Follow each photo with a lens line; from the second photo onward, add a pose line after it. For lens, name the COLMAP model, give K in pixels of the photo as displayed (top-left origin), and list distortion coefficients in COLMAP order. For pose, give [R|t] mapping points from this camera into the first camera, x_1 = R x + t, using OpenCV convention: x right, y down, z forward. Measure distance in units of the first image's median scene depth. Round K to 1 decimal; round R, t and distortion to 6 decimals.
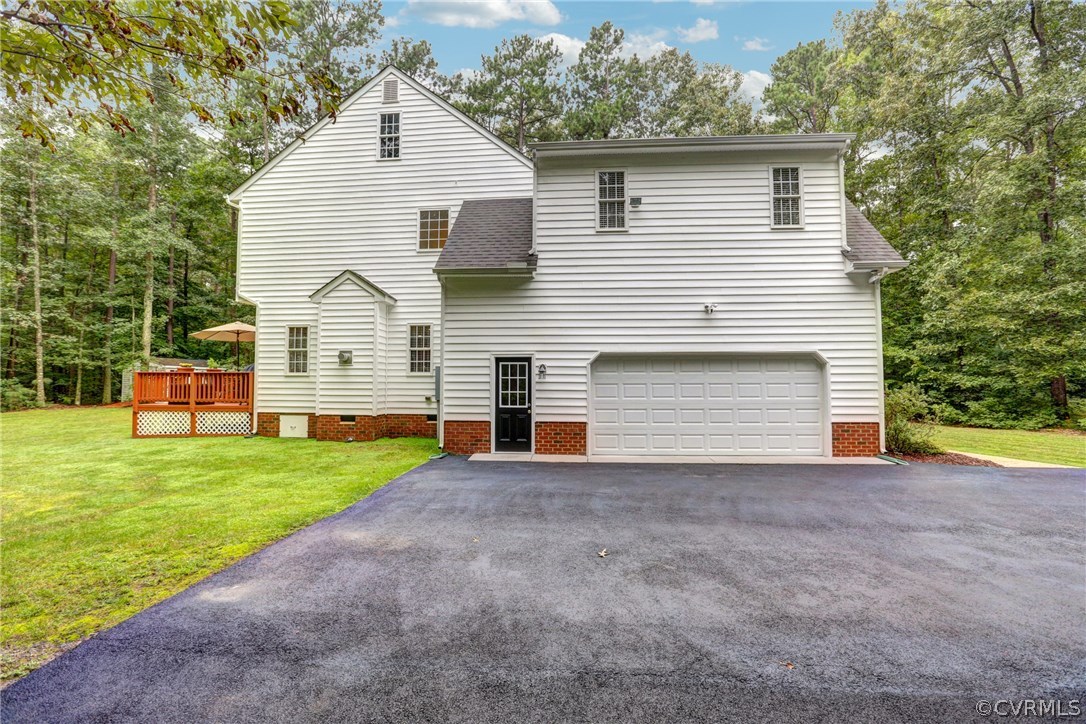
lens RADIAL K [[489.7, 0, 549.4], [0, 489.7, 362.0], [0, 0, 1]] dist [-0.025743, 0.001221]
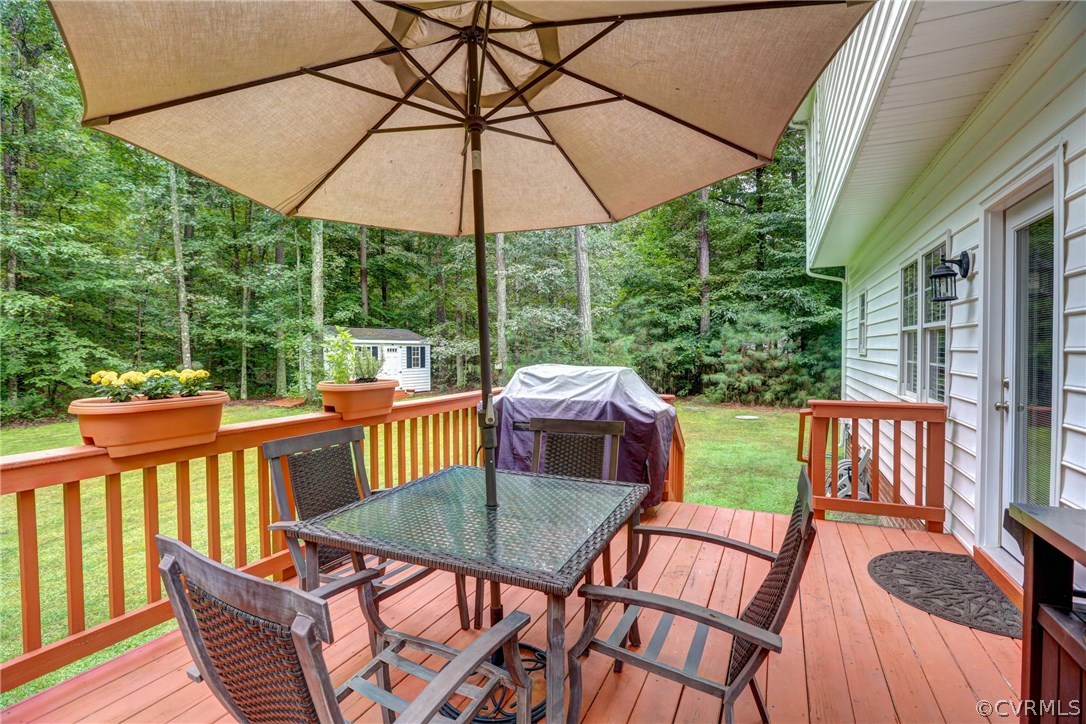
lens RADIAL K [[489.7, 0, 542.1], [0, 489.7, 361.7], [0, 0, 1]] dist [-0.025743, 0.001221]
pose [[0.931122, 0.006892, -0.364643, -0.346040], [0.019931, 0.997366, 0.069745, -0.003143], [0.364163, -0.072209, 0.928532, 0.527333]]
